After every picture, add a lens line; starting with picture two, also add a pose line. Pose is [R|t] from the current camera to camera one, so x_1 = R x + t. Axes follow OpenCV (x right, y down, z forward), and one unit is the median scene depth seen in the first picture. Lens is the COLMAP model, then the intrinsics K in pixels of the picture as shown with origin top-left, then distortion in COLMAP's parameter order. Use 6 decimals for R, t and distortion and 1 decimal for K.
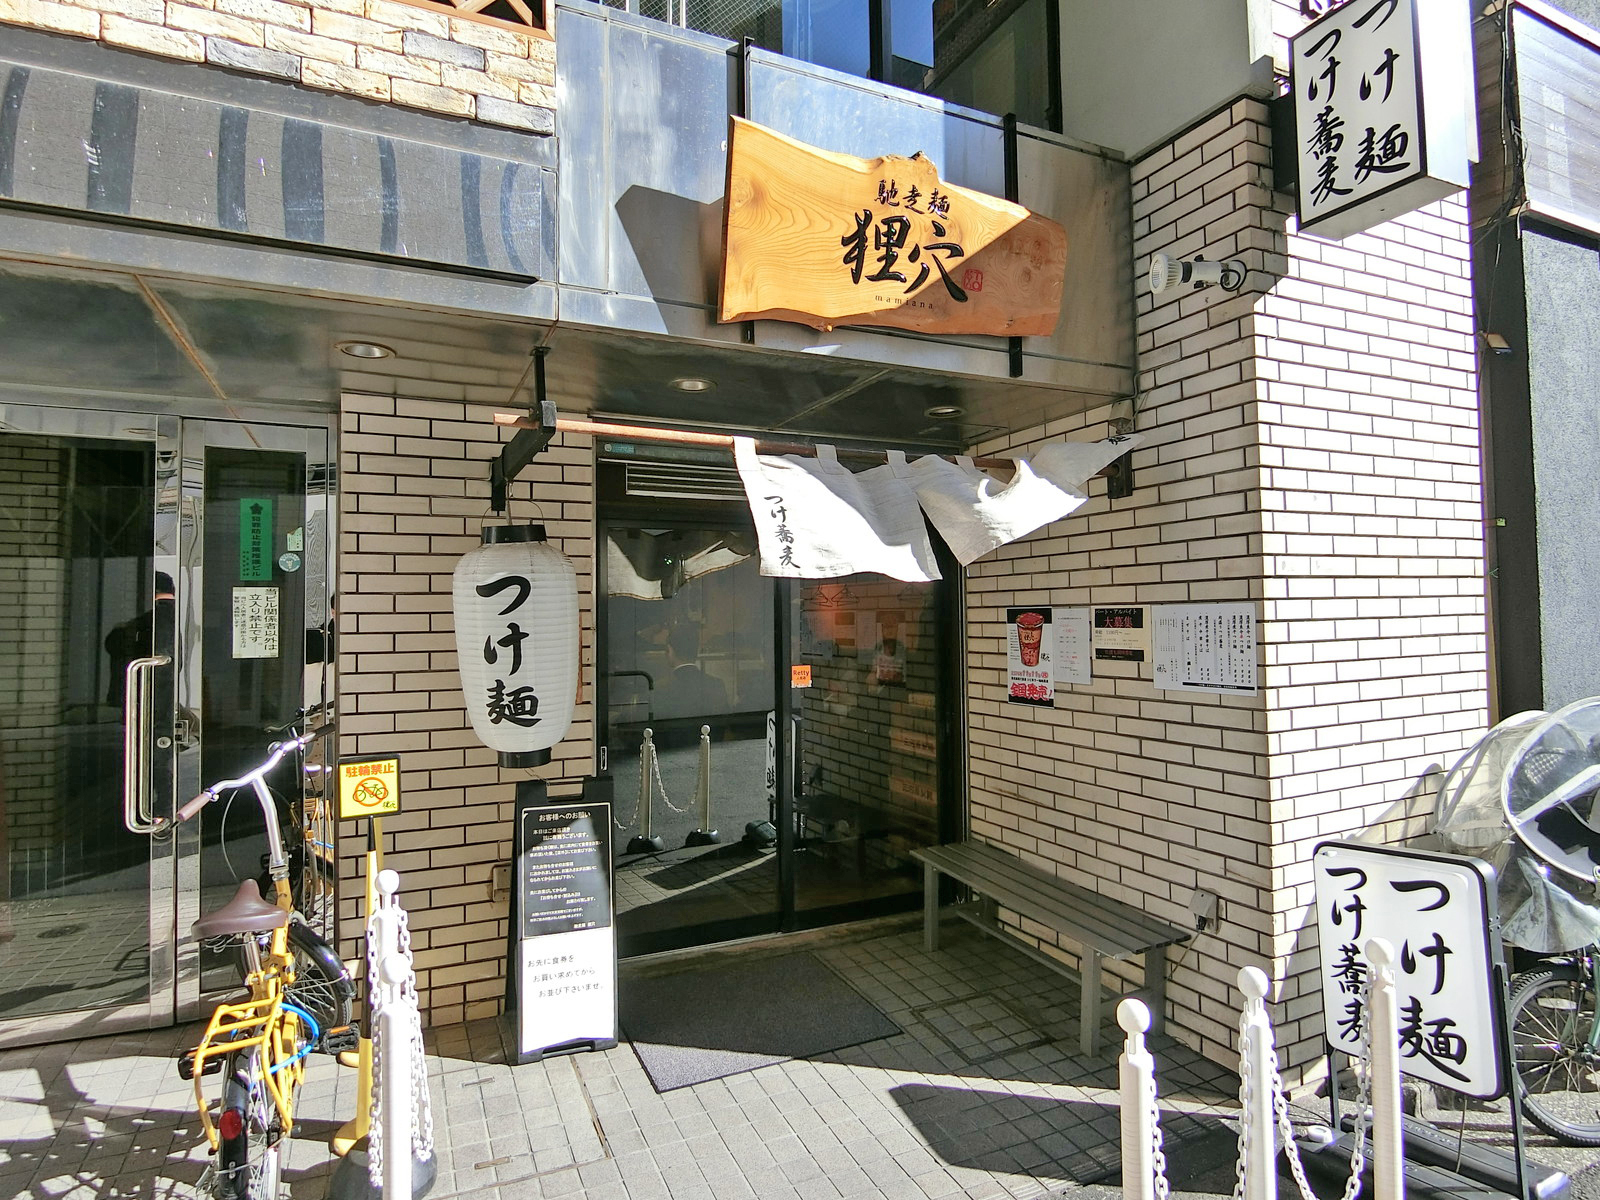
lens RADIAL K [[871.5, 0, 800.0], [0, 871.5, 600.0], [0, 0, 1]] dist [0.002690, -0.031946]
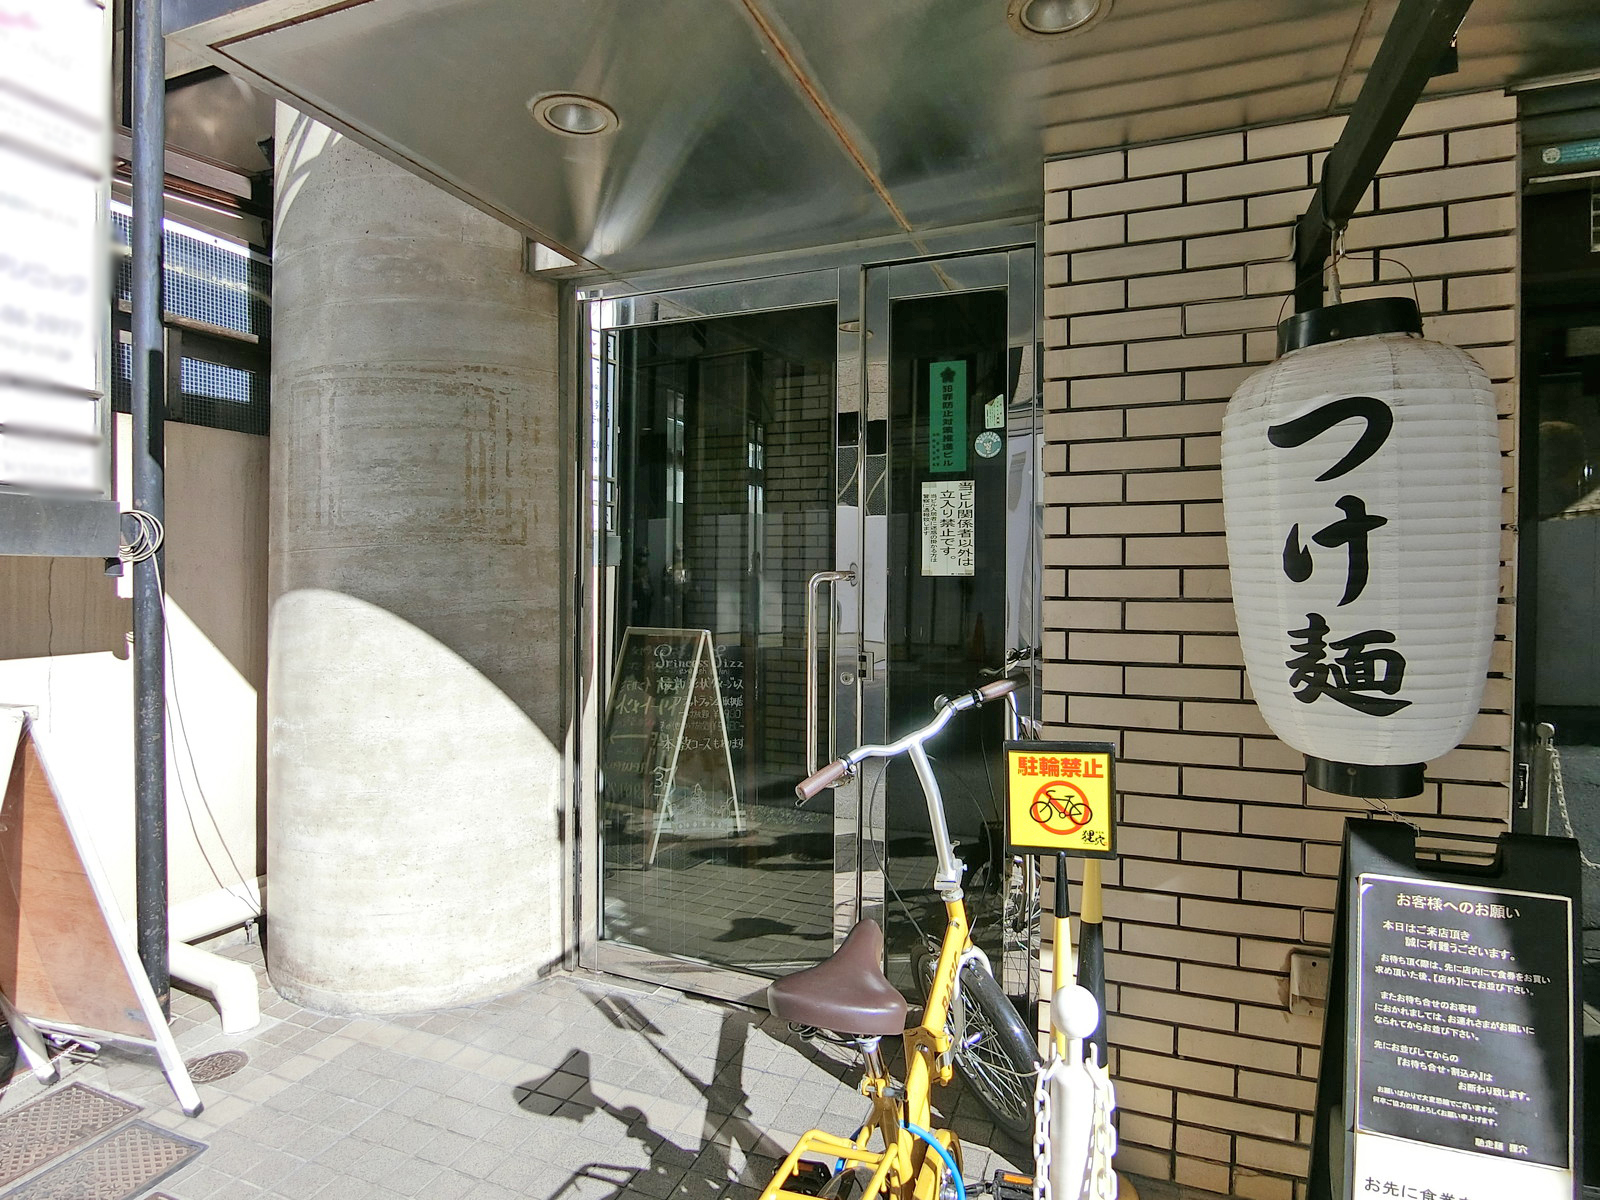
lens RADIAL K [[896.0, 0, 800.0], [0, 896.0, 600.0], [0, 0, 1]] dist [-0.002337, -0.003792]
pose [[0.681696, 0.026131, -0.731169, -0.164426], [0.016720, 0.998545, 0.051275, 0.049732], [0.731444, -0.047179, 0.680267, 0.417474]]
